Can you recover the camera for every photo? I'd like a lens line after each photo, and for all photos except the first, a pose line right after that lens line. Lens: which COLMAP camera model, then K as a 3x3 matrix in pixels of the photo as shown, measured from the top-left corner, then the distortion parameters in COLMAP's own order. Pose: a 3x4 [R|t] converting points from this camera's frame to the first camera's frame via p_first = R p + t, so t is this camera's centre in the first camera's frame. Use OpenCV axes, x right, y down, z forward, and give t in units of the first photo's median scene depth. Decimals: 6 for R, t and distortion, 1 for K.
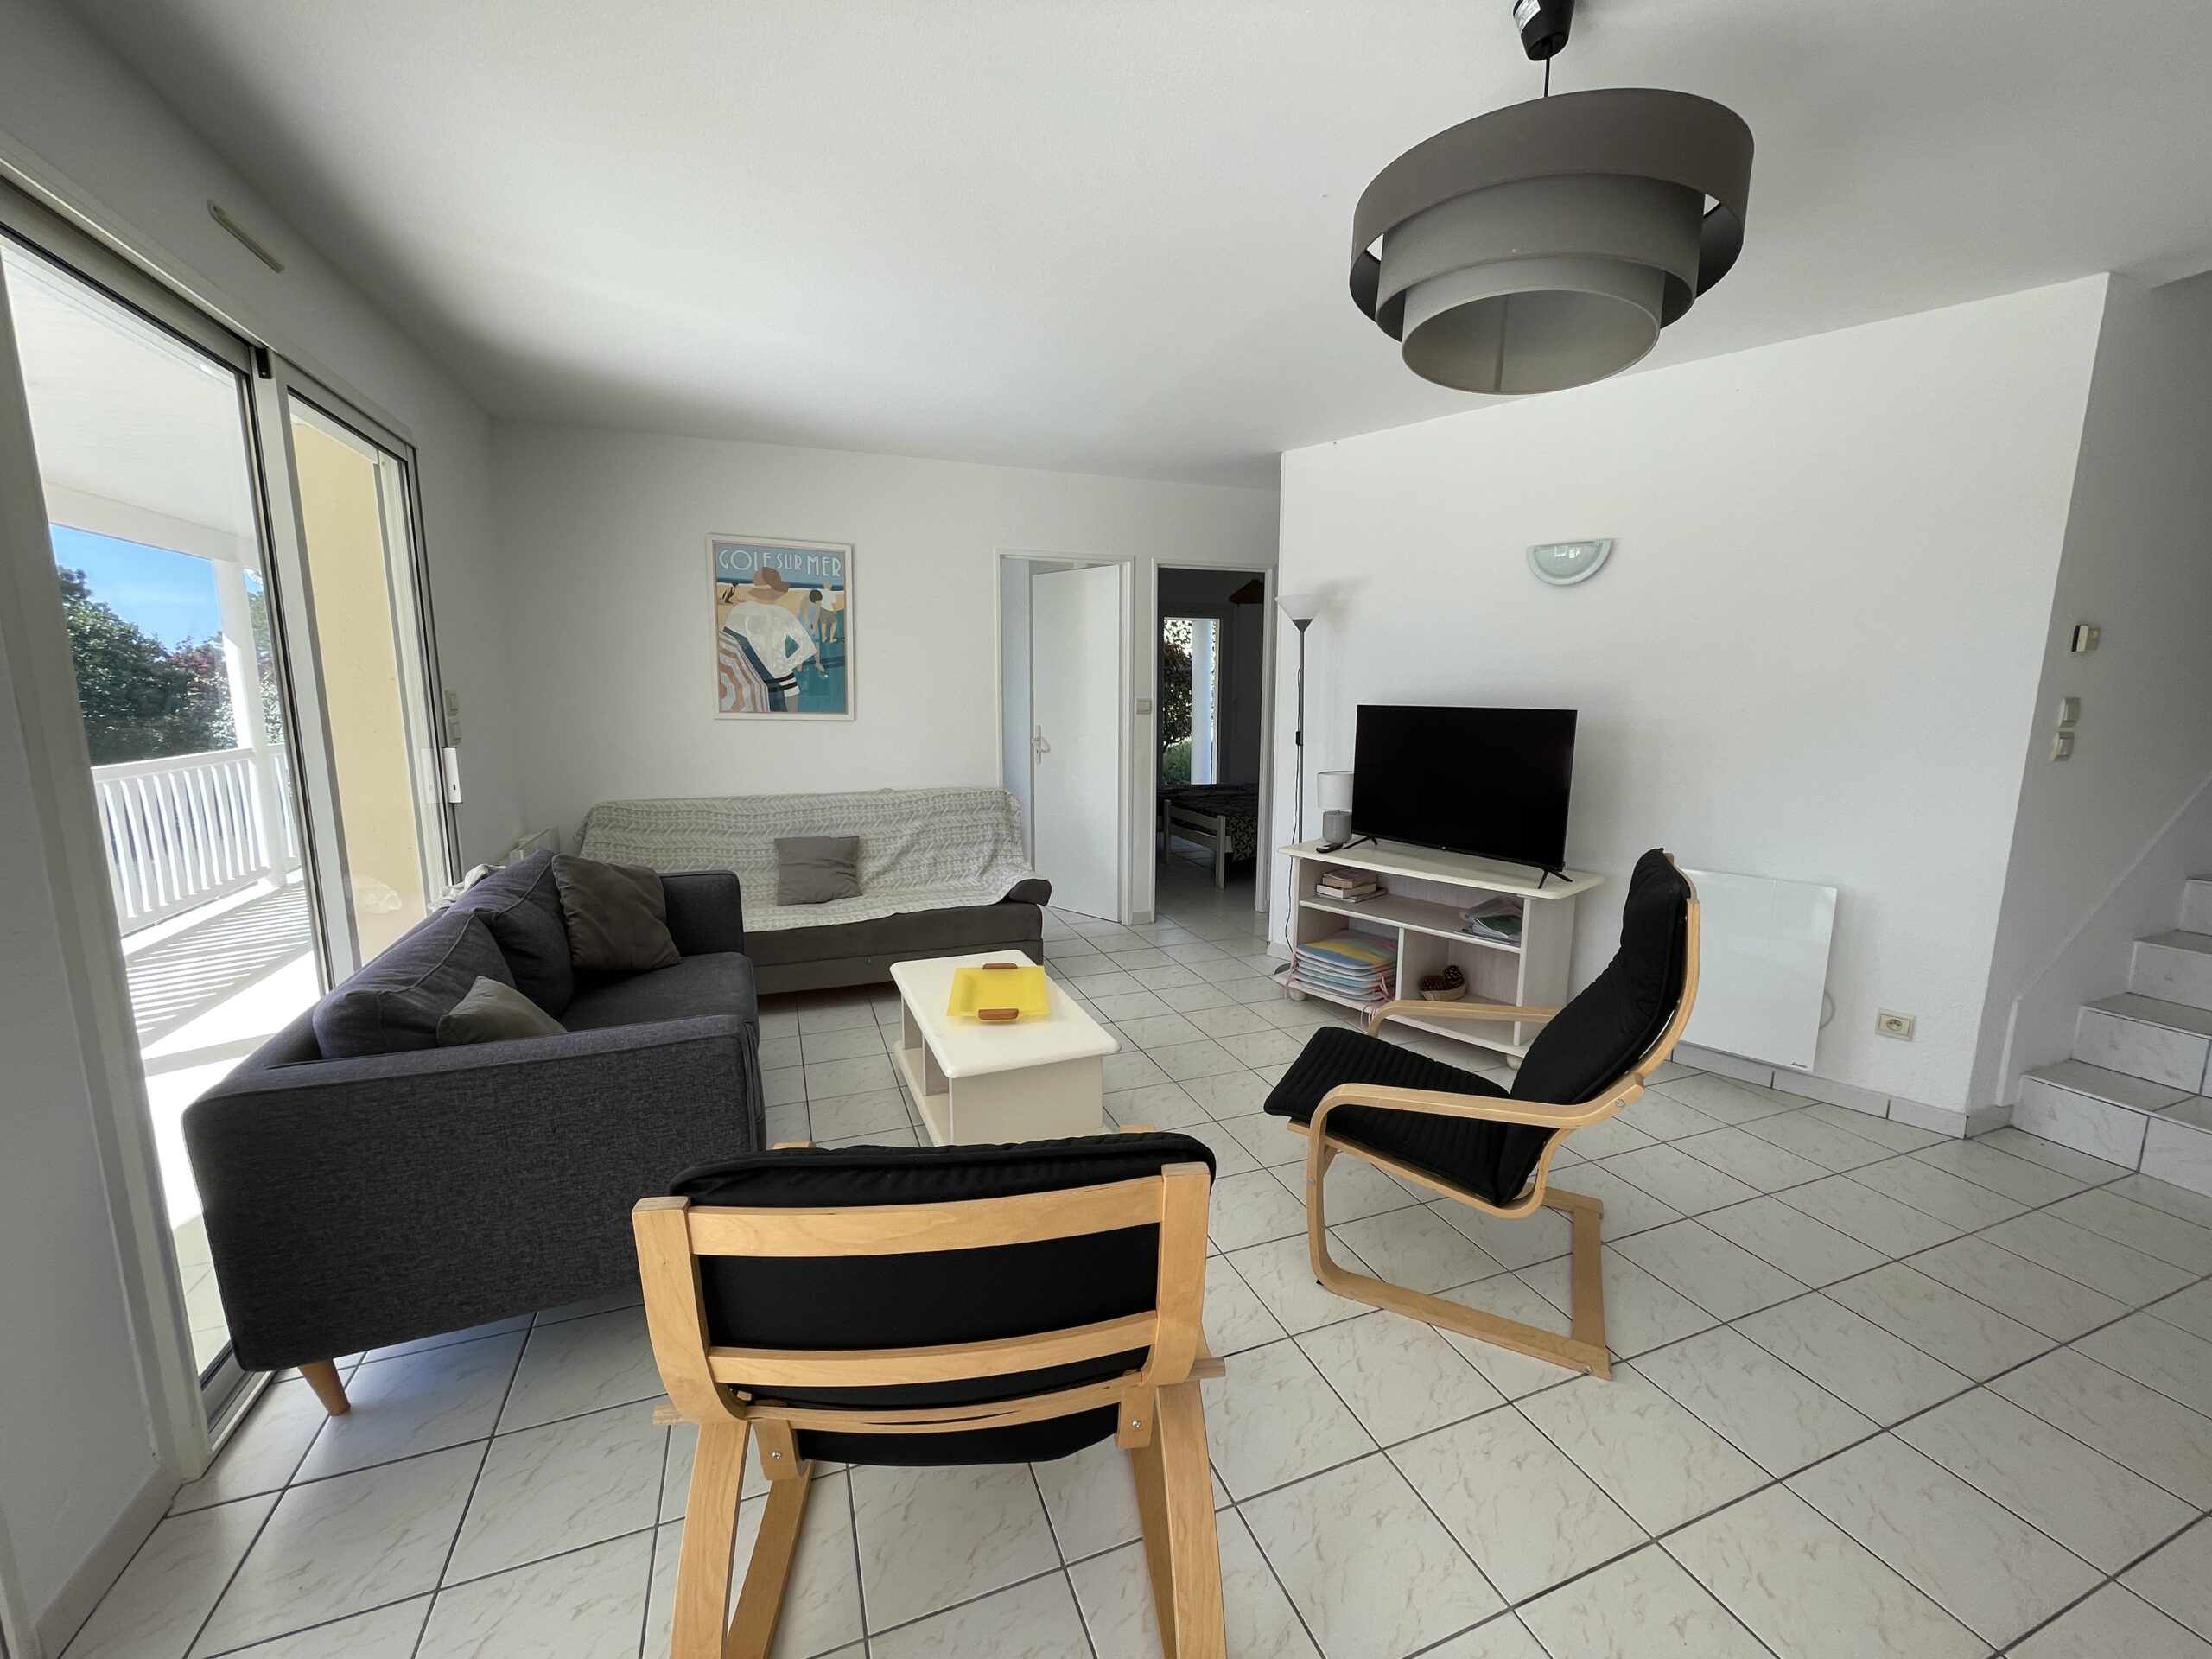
lens RADIAL K [[889.1, 0, 1101.3], [0, 889.1, 838.6], [0, 0, 1]] dist [-0.002879, -0.000302]
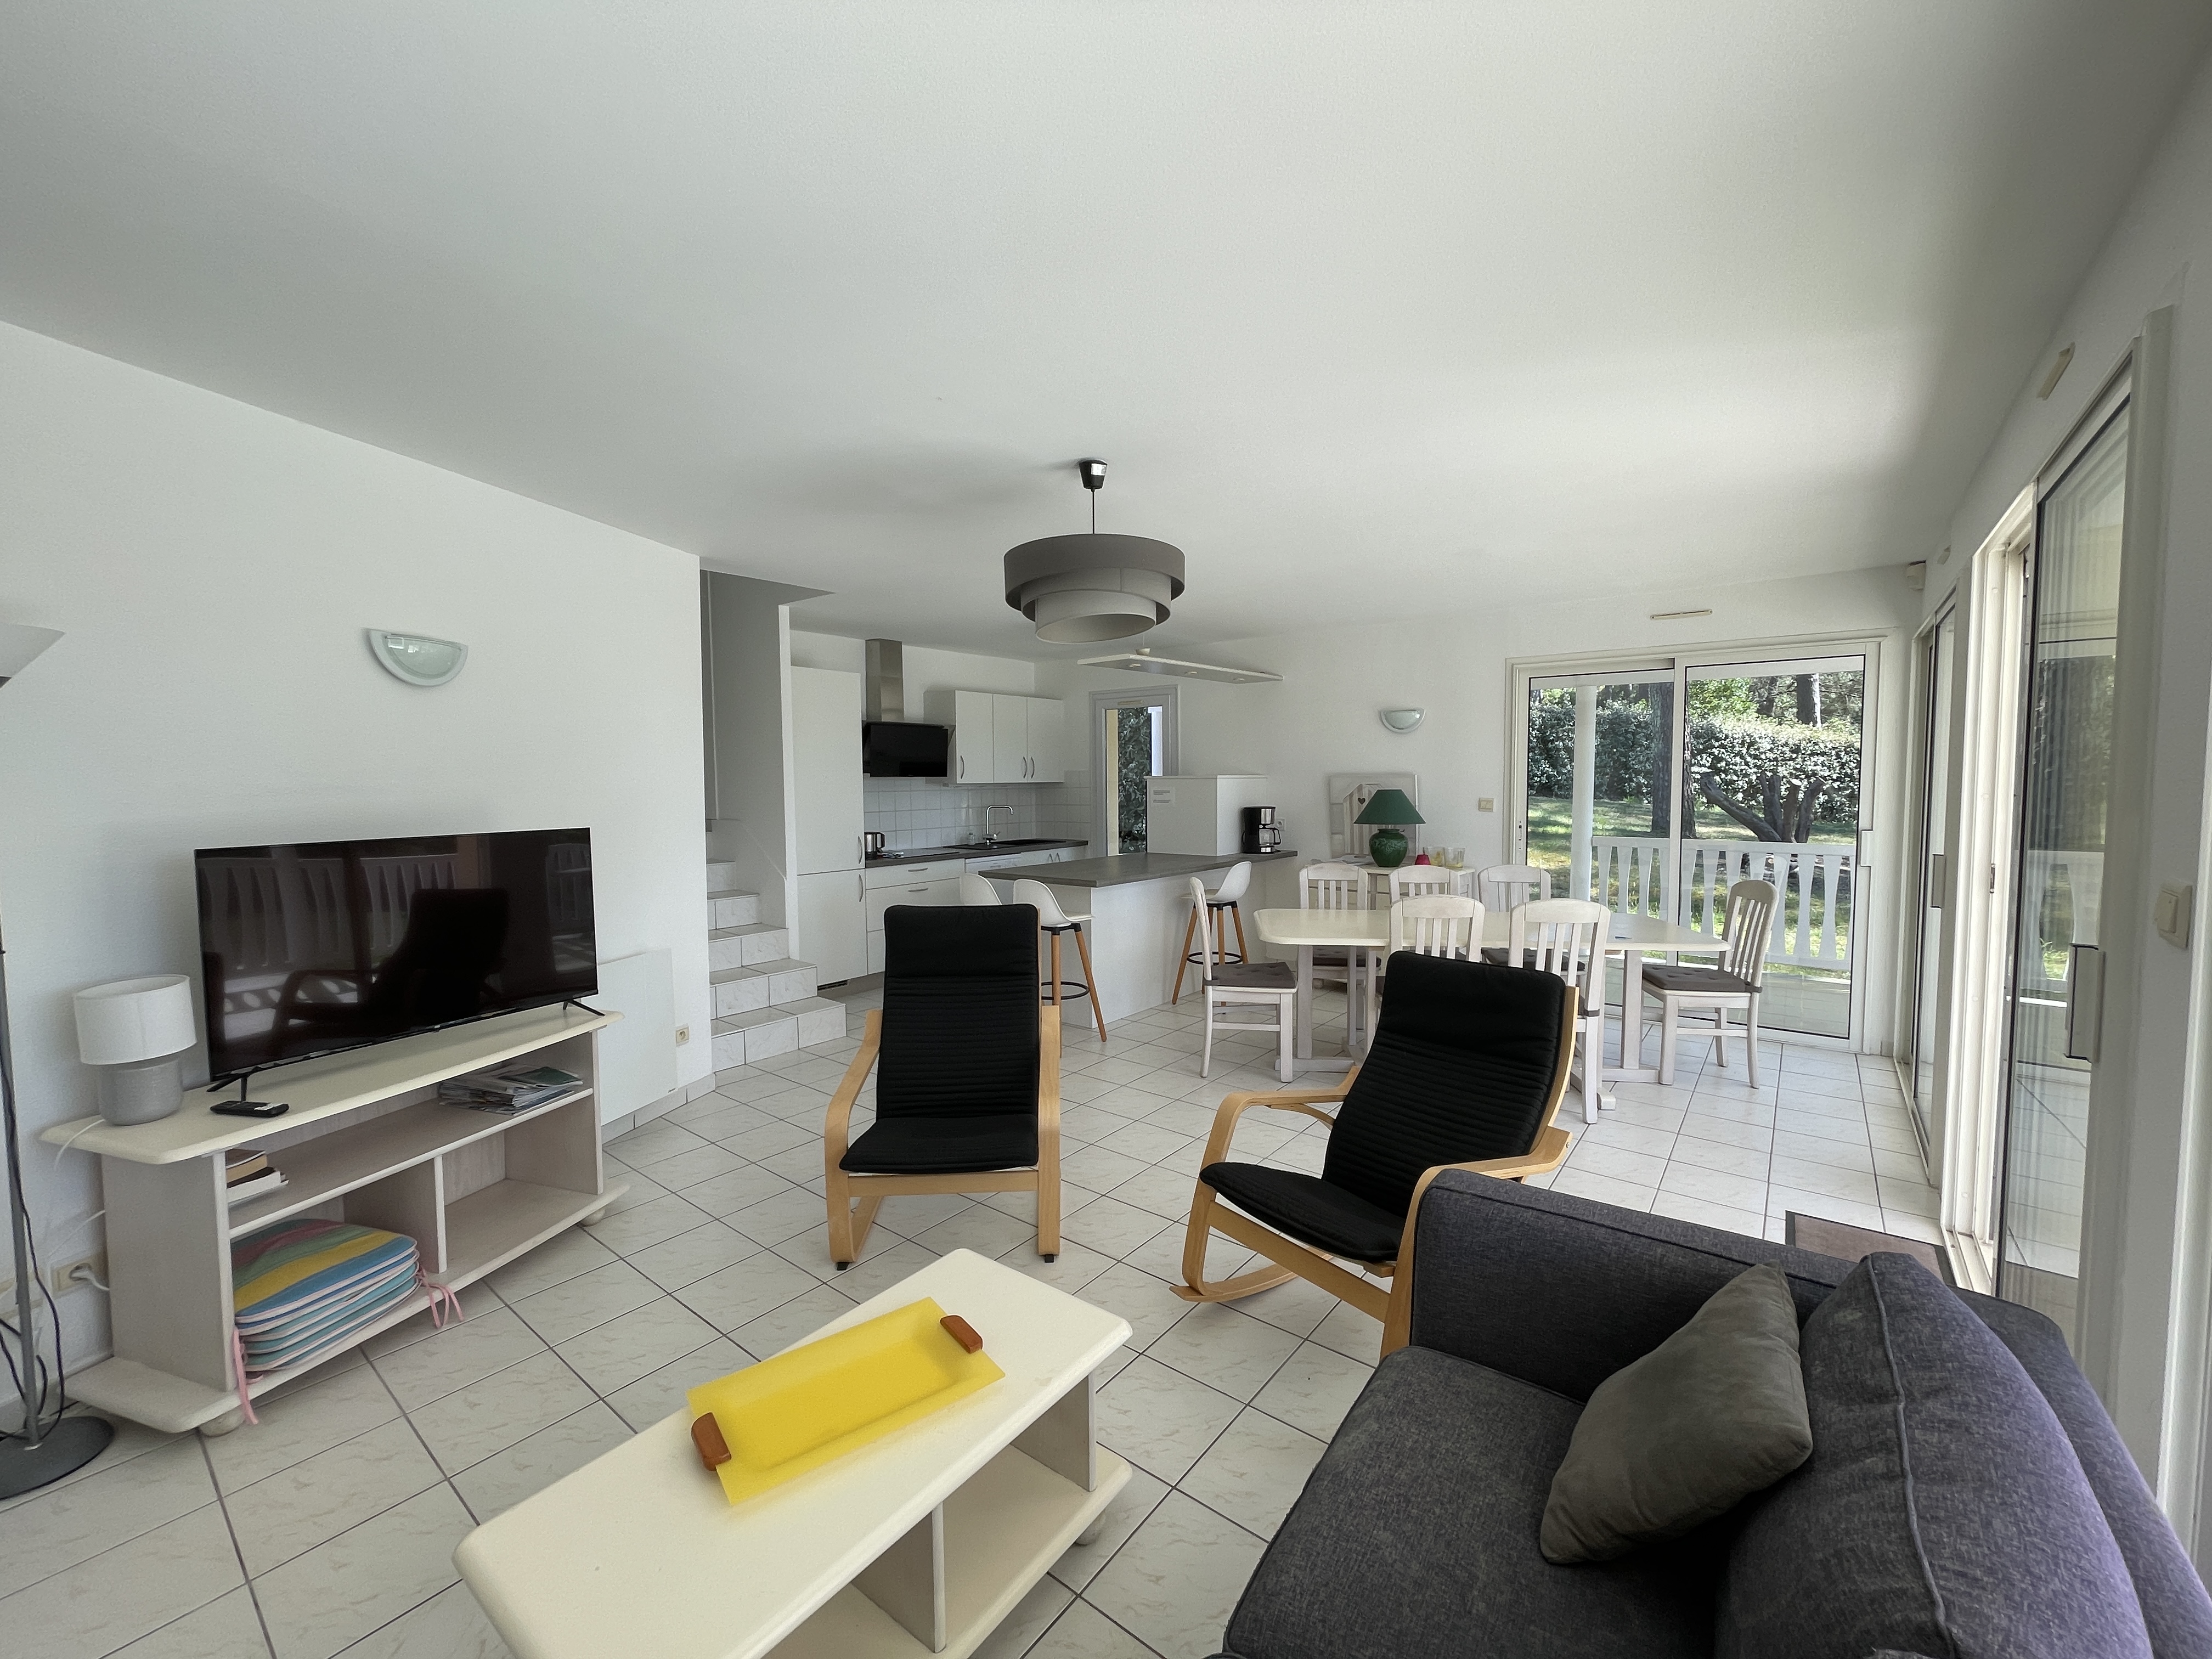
lens RADIAL K [[889.1, 0, 1106.0], [0, 889.1, 828.1], [0, 0, 1]] dist [-0.002879, -0.000302]
pose [[-0.518938, -0.050013, 0.853348, -0.418557], [0.148888, 0.977739, 0.147845, -0.142543], [-0.841746, 0.203776, -0.499940, 0.706320]]
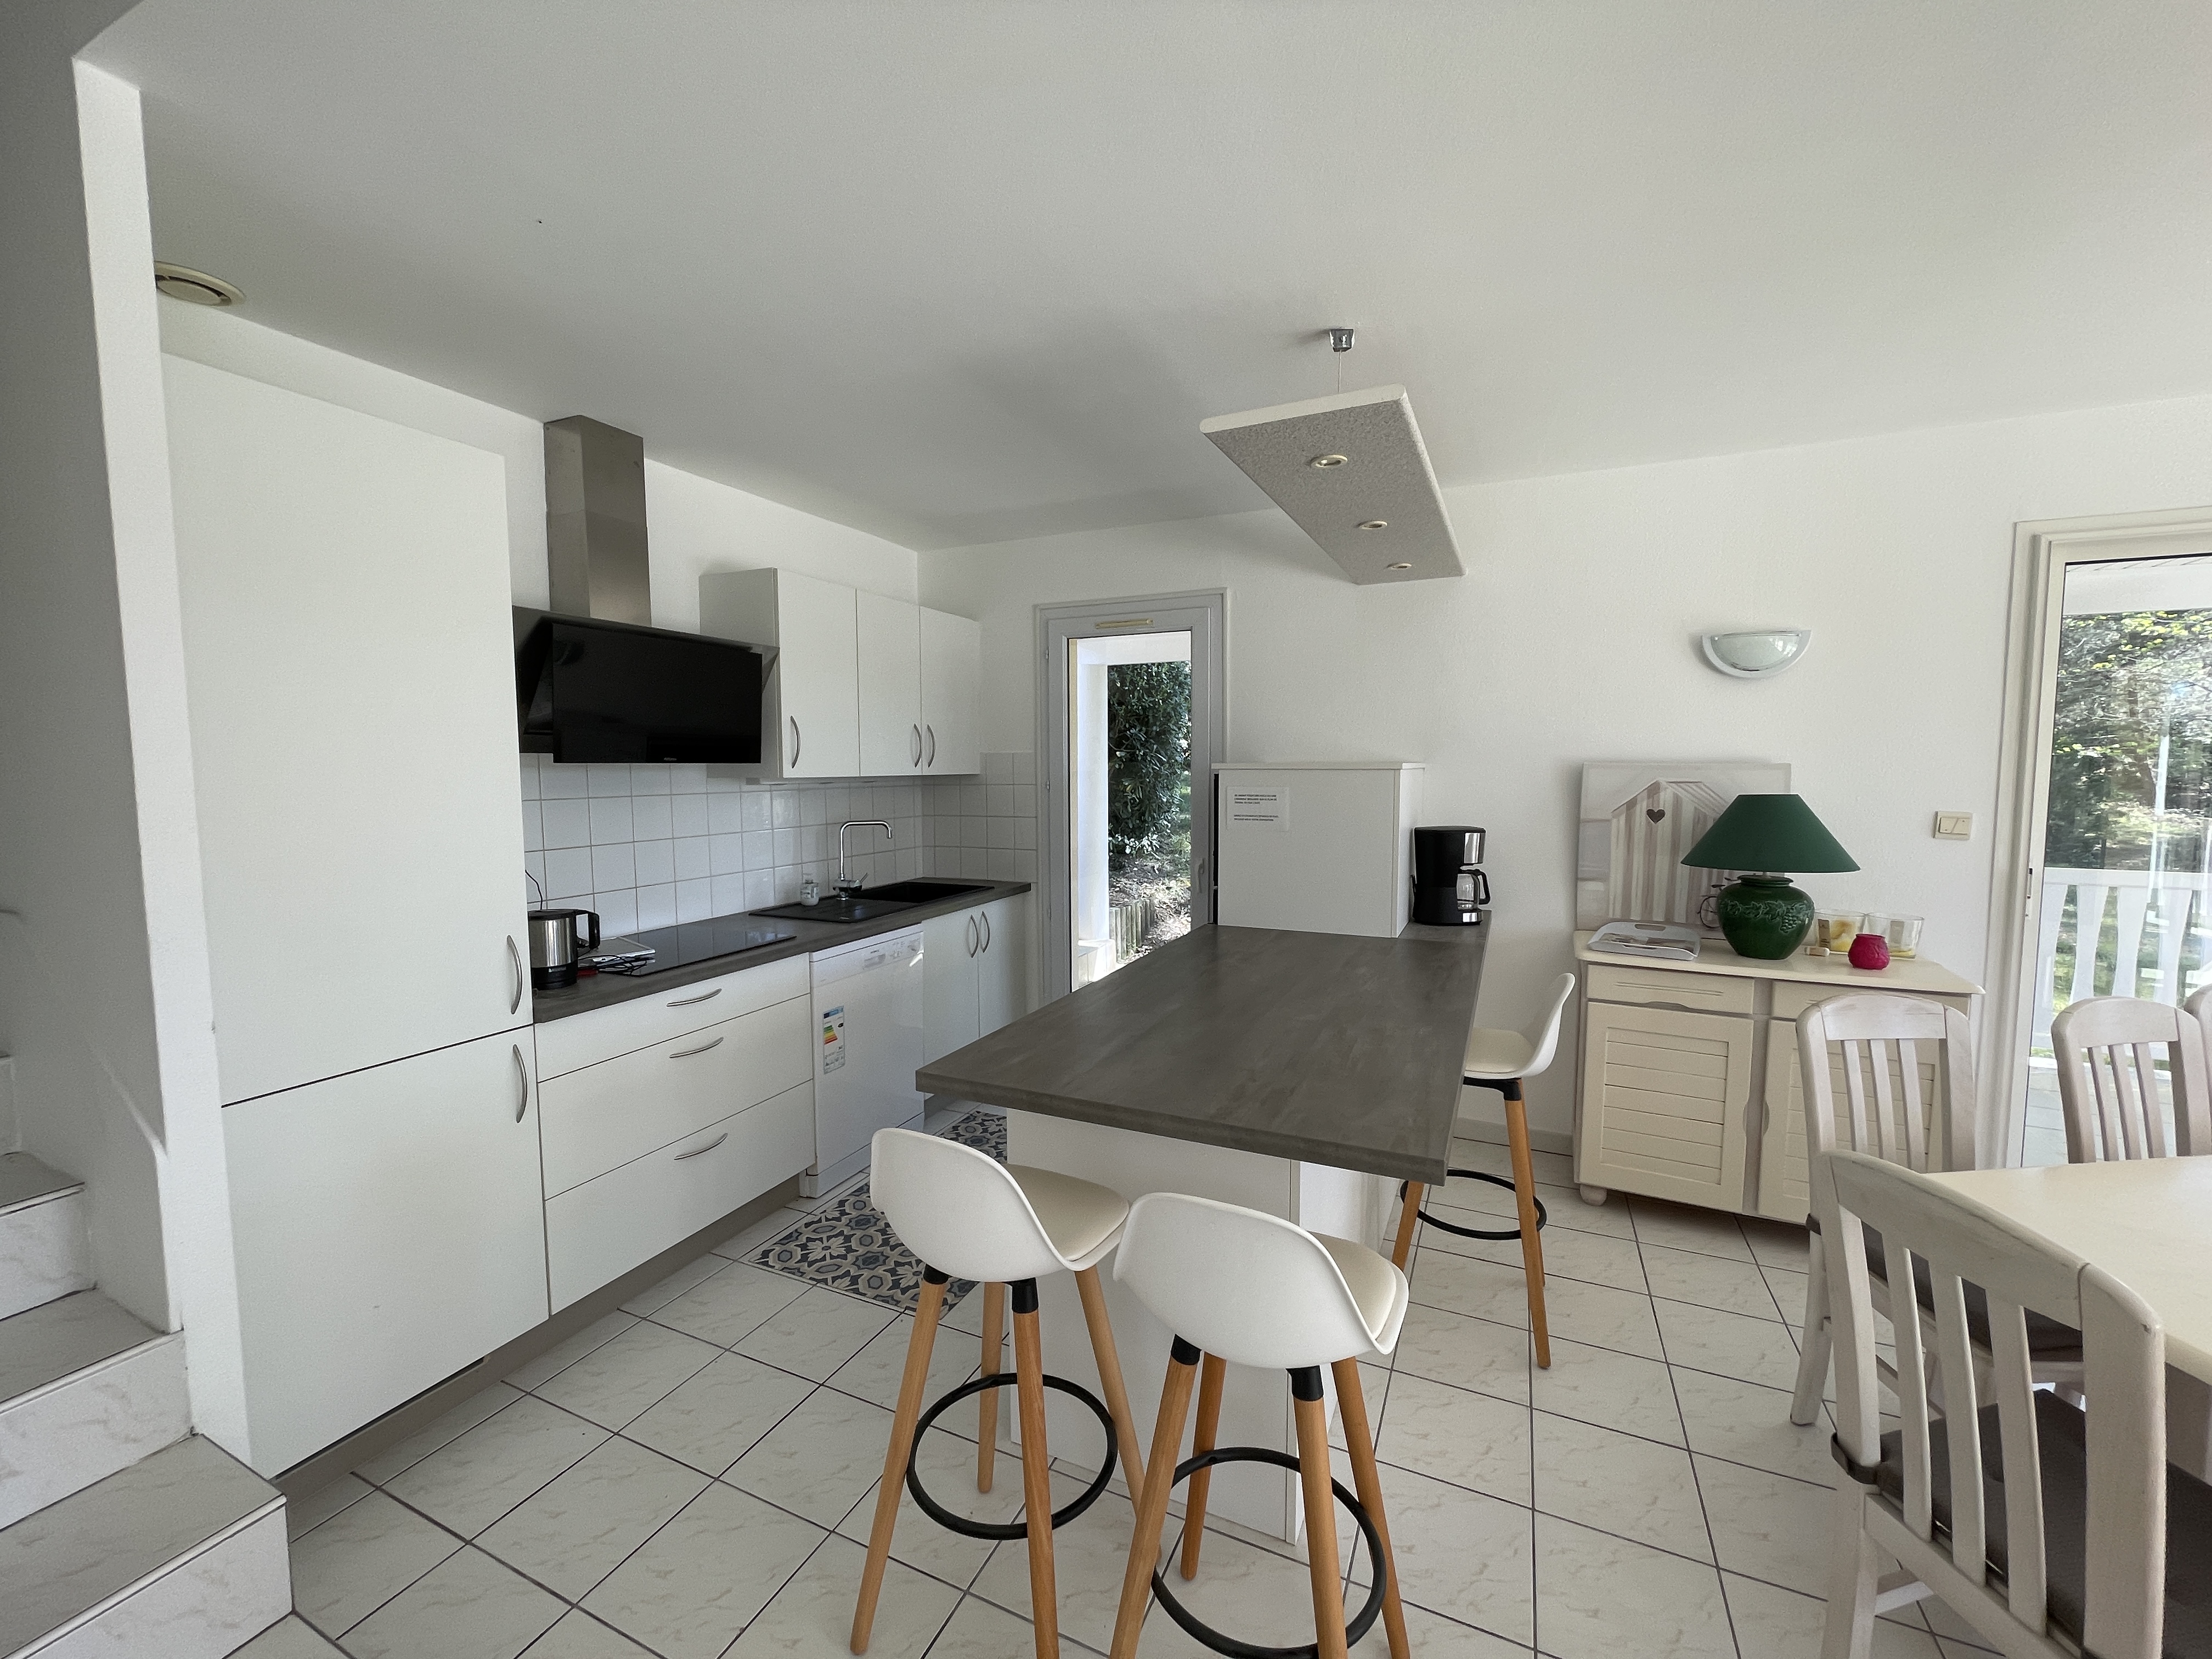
lens RADIAL K [[889.1, 0, 1110.1], [0, 889.1, 822.4], [0, 0, 1]] dist [-0.002879, -0.000302]
pose [[-0.707577, -0.049808, 0.704878, 0.403122], [0.118762, 0.974942, 0.188108, -0.093196], [-0.696585, 0.216814, -0.683931, 0.428281]]
